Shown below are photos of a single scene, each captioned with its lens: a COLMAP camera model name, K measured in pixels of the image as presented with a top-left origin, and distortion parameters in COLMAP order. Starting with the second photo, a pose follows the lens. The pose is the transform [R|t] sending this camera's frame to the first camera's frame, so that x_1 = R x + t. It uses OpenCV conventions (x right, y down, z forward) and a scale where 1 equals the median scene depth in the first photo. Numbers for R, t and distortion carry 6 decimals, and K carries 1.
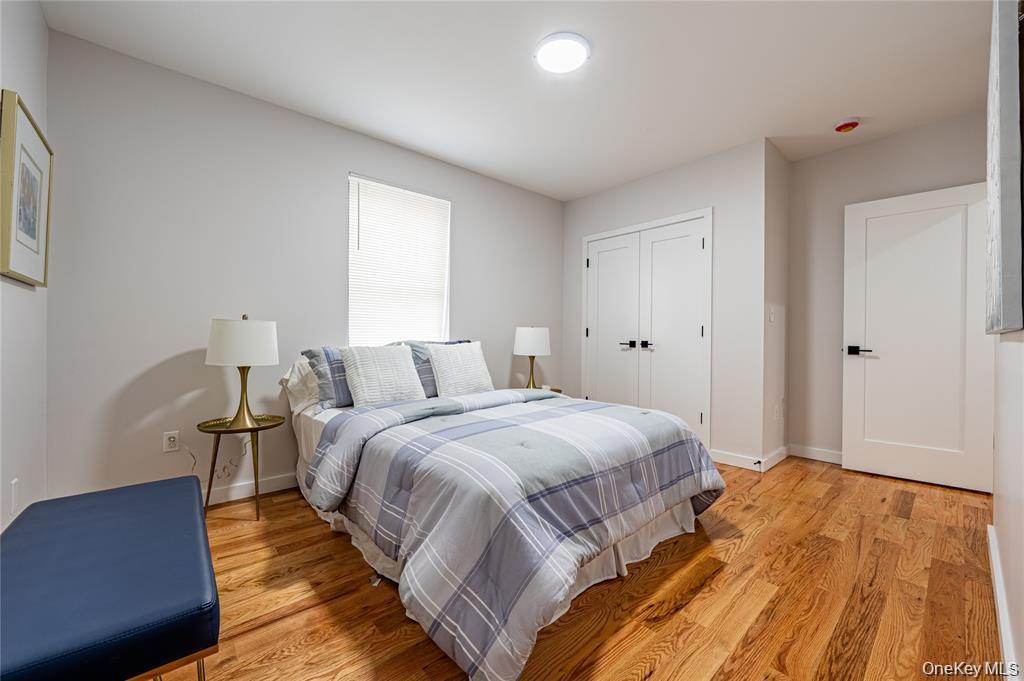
lens RADIAL K [[397.8, 0, 504.1], [0, 397.8, 336.0], [0, 0, 1]] dist [0.009335, 0.000234]
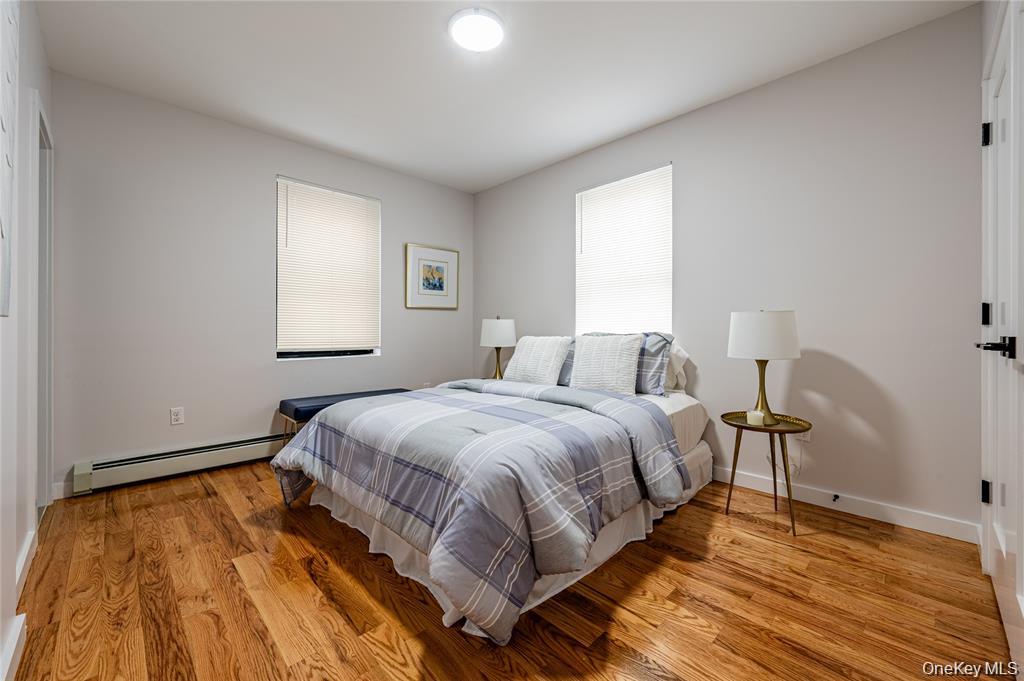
lens RADIAL K [[404.1, 0, 520.5], [0, 404.1, 327.1], [0, 0, 1]] dist [0.003811, 0.000148]
pose [[0.077672, -0.012125, -0.996905, 1.463453], [0.000324, 0.999926, -0.012136, 0.018197], [0.996979, 0.000620, 0.077670, 1.365493]]
